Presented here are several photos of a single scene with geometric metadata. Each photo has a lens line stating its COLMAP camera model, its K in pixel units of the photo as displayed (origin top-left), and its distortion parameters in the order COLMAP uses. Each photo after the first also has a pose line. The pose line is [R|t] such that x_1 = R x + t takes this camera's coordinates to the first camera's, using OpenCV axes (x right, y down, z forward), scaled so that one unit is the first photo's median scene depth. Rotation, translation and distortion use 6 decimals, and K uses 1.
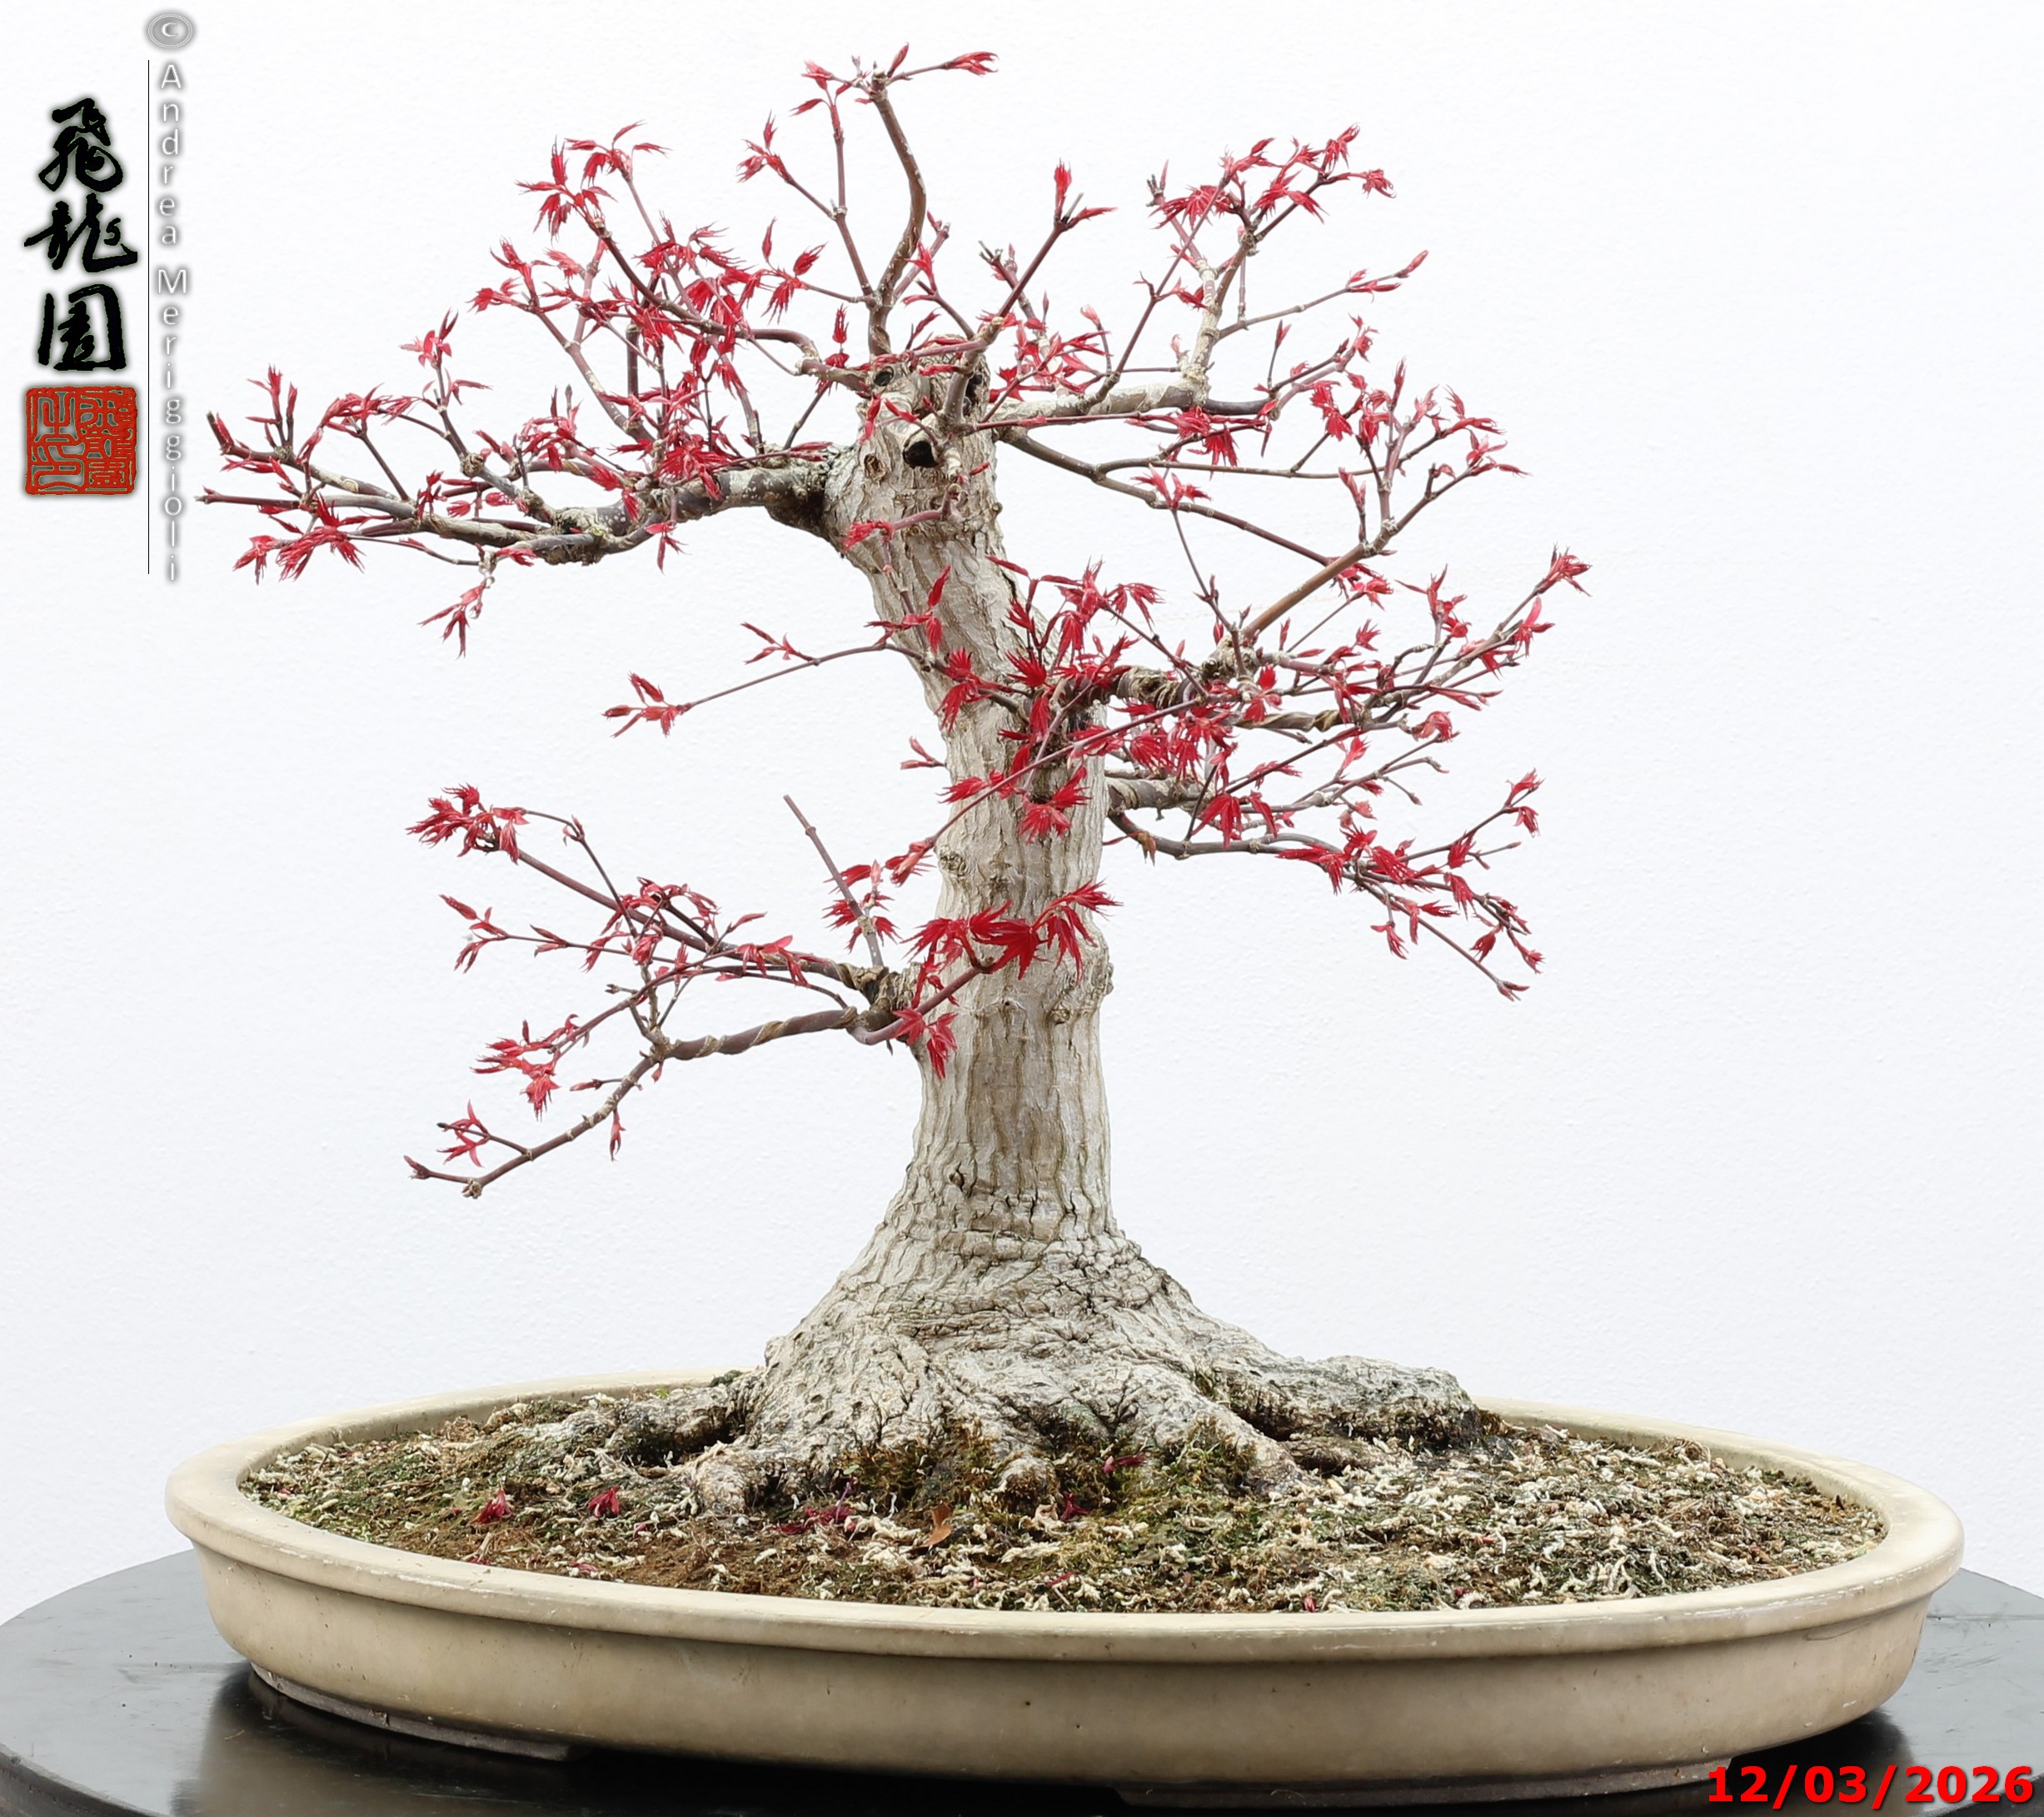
lens RADIAL K [[7834.5, 0, 1023.7], [0, 7834.5, 897.1], [0, 0, 1]] dist [-0.087122, 0.000000]
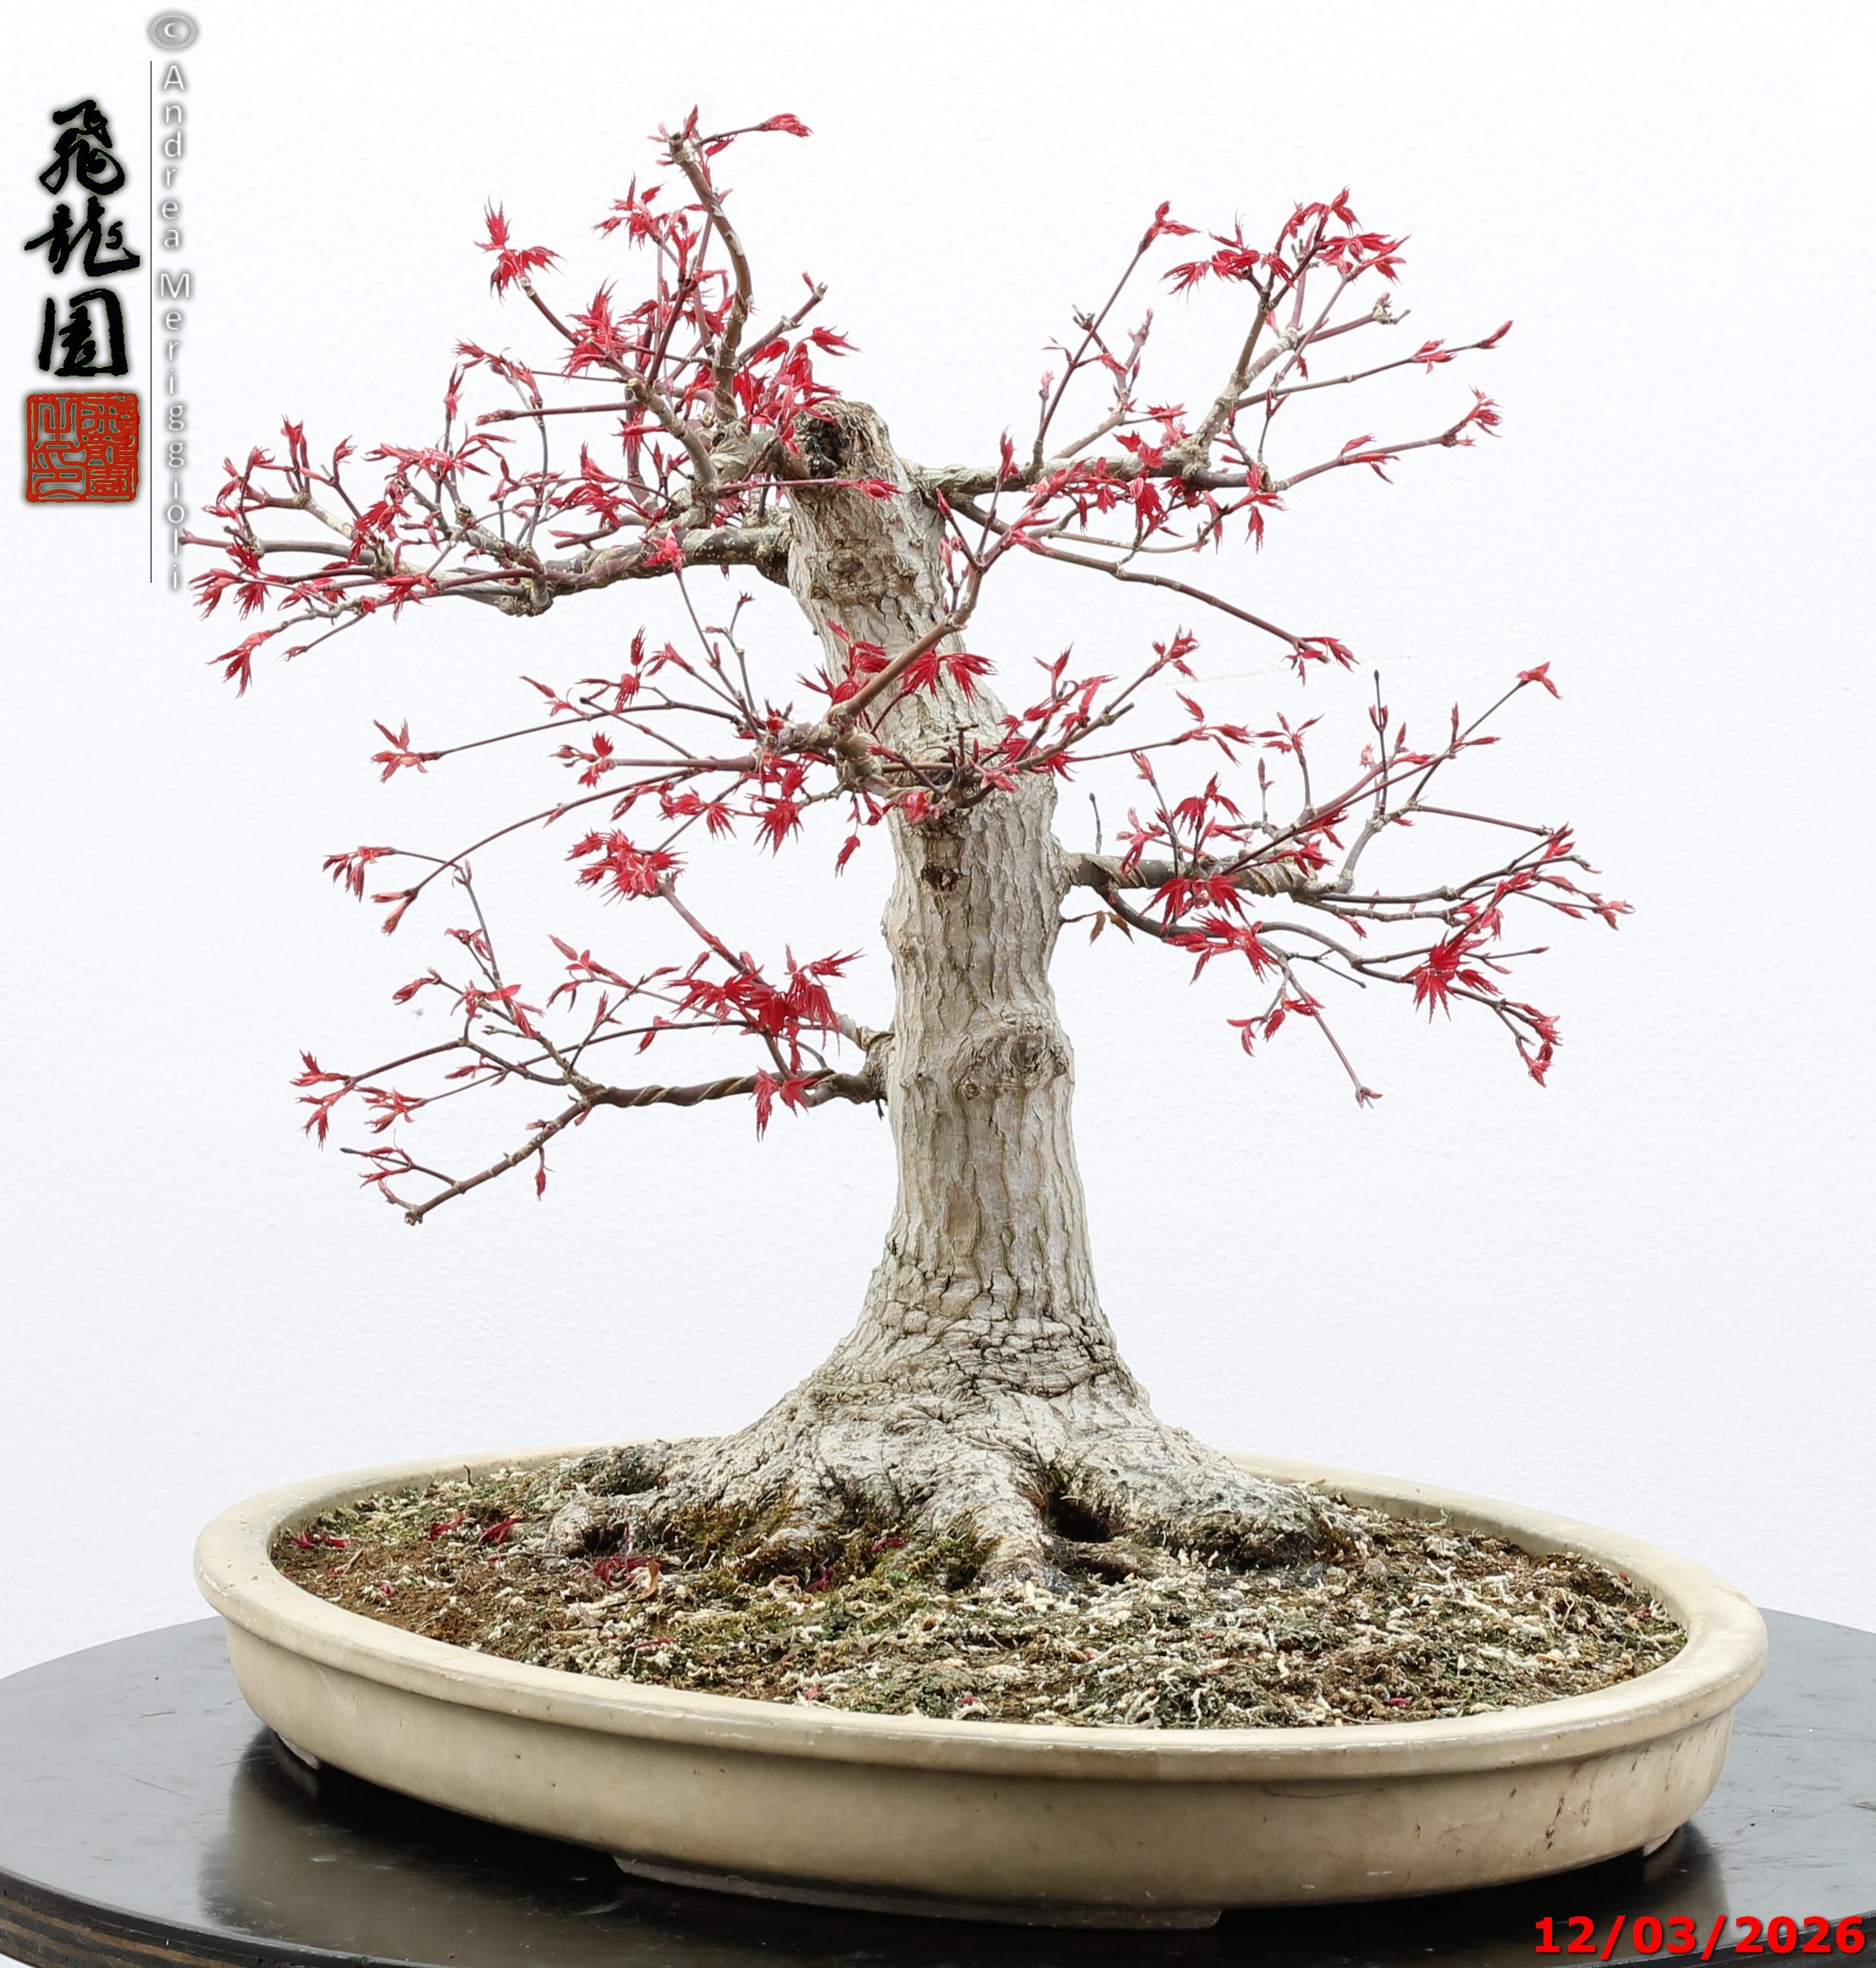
lens RADIAL K [[7883.9, 0, 937.0], [0, 7883.9, 985.5], [0, 0, 1]] dist [-0.146162, 0.000000]
pose [[0.812049, 0.061211, -0.580370, 0.582347], [-0.059678, 0.997981, 0.021755, -0.019649], [0.580530, 0.016969, 0.814062, 0.192447]]
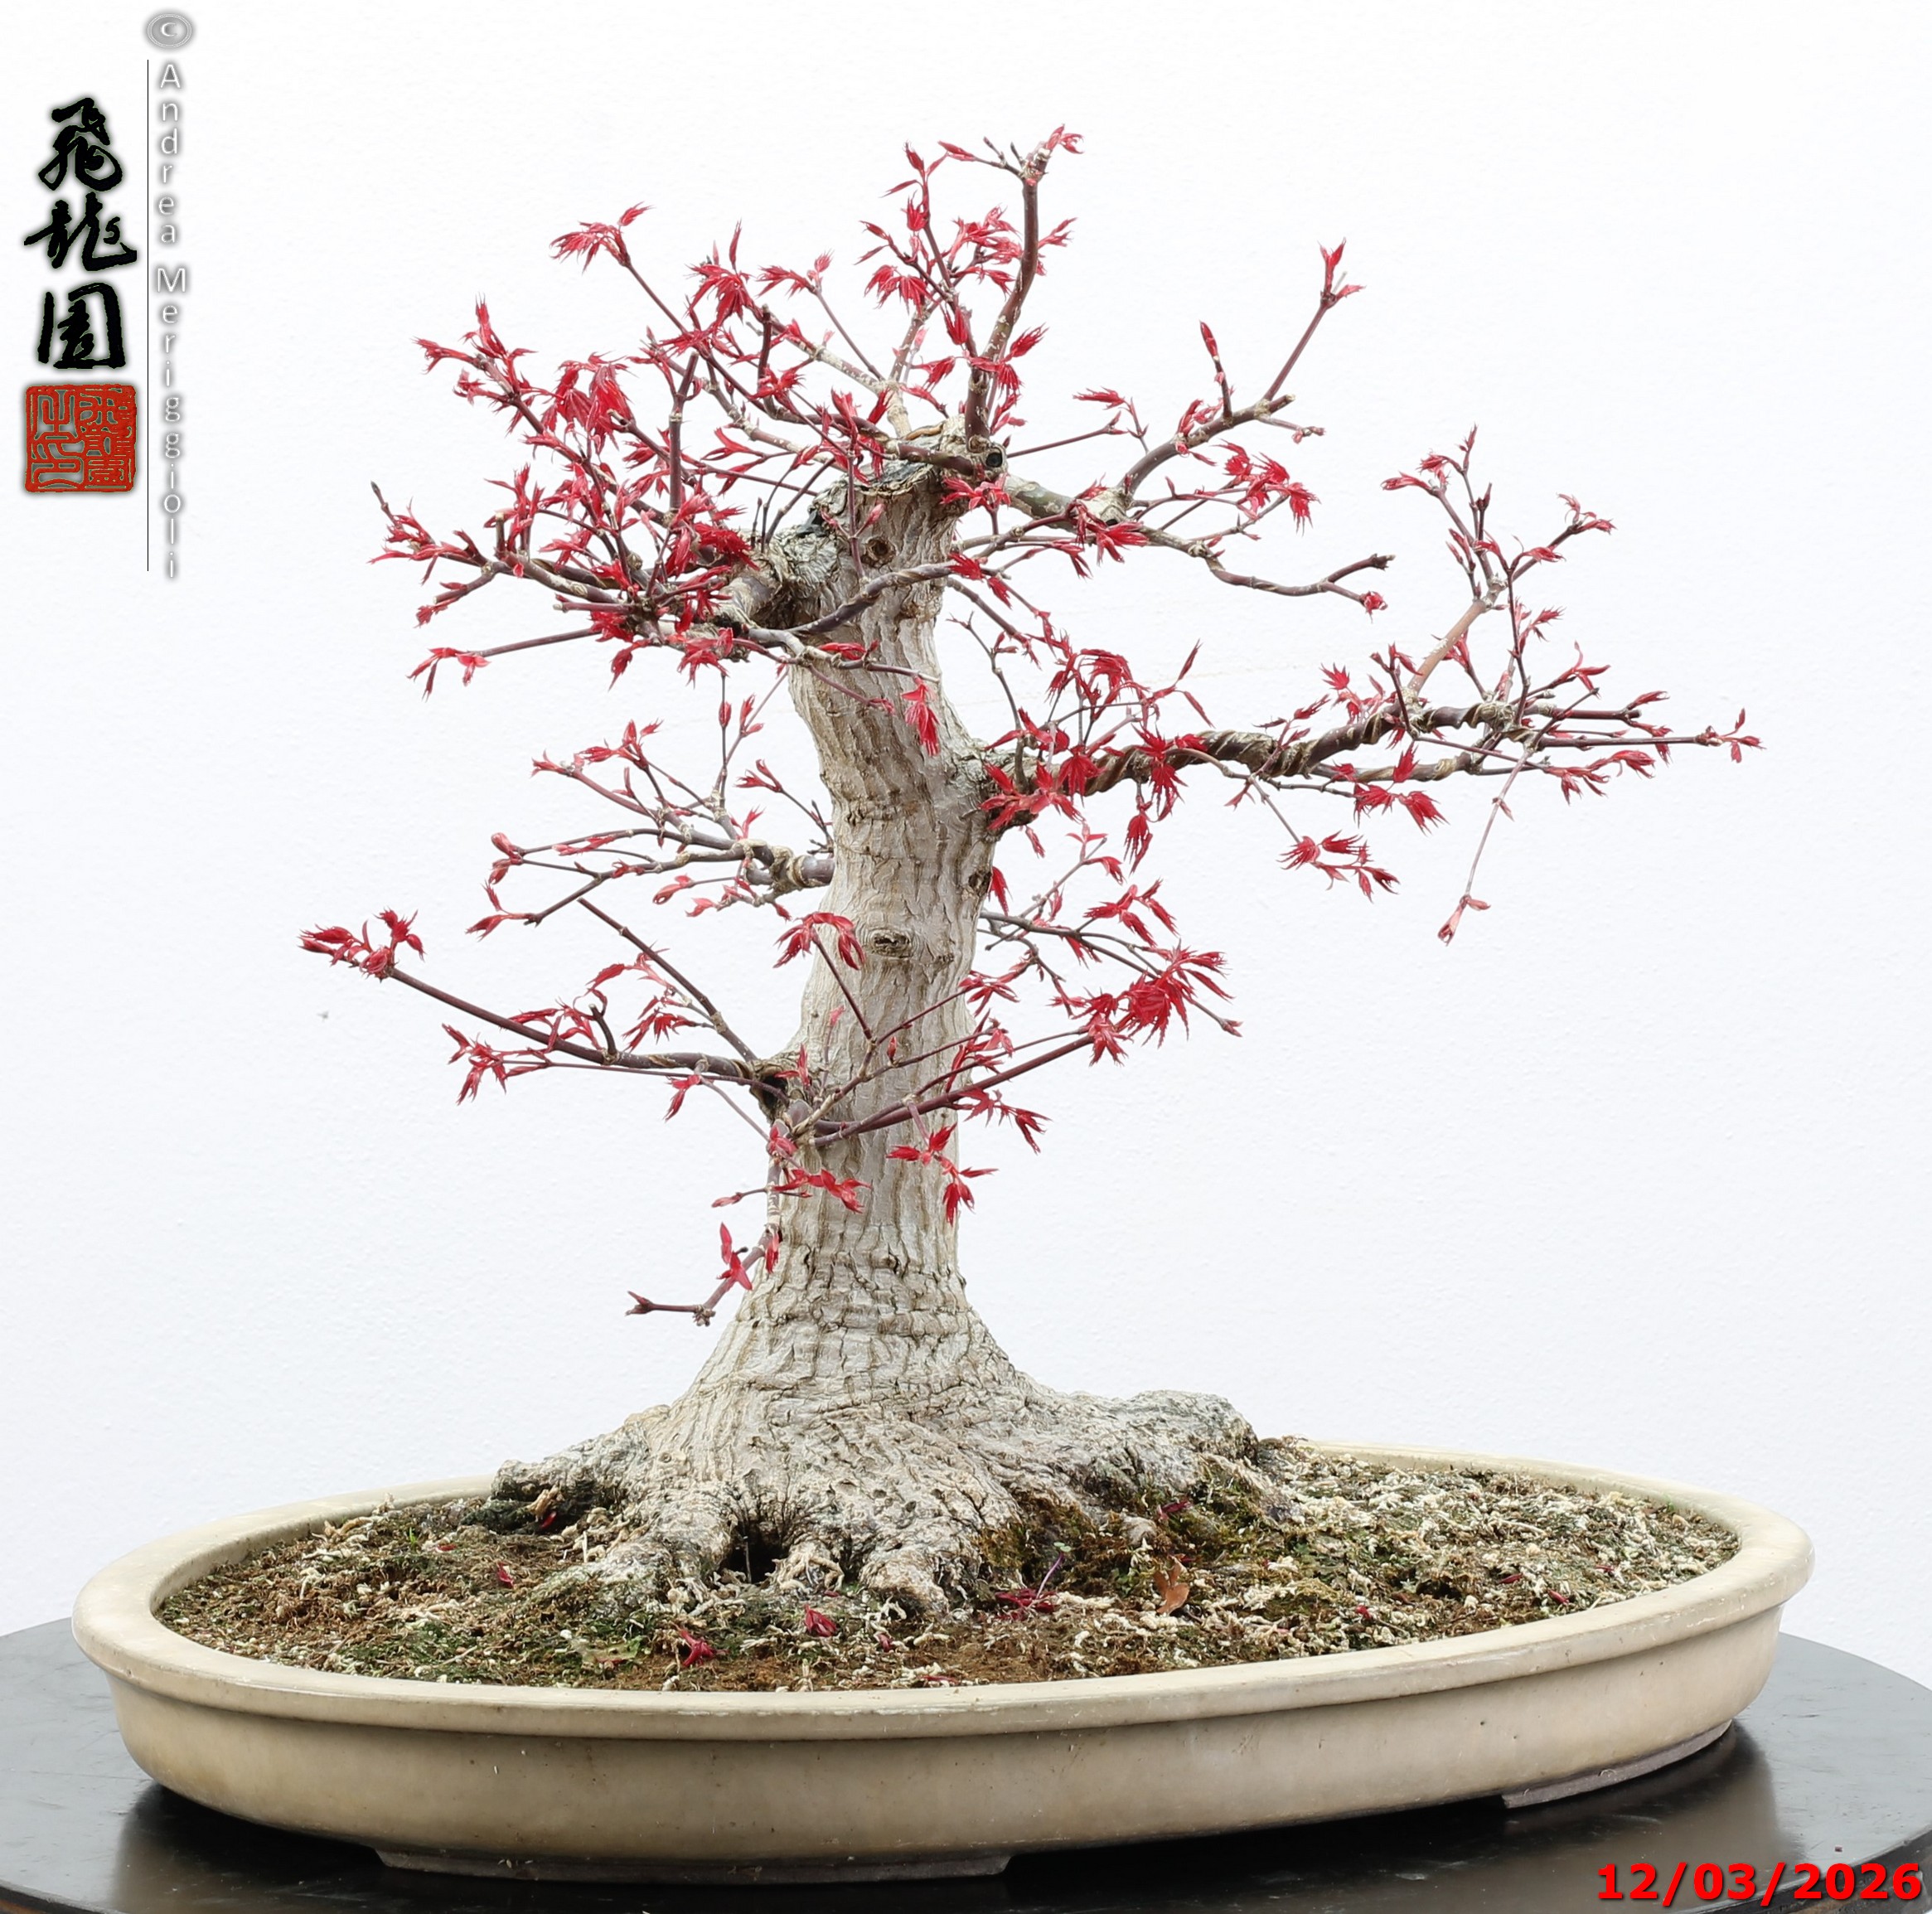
lens RADIAL K [[7759.0, 0, 965.0], [0, 7759.0, 958.7], [0, 0, 1]] dist [-0.125382, 0.000000]
pose [[0.646713, -0.076361, 0.758902, -0.761133], [0.077860, 0.996388, 0.033908, -0.035803], [-0.758749, 0.037159, 0.650322, 0.353617]]
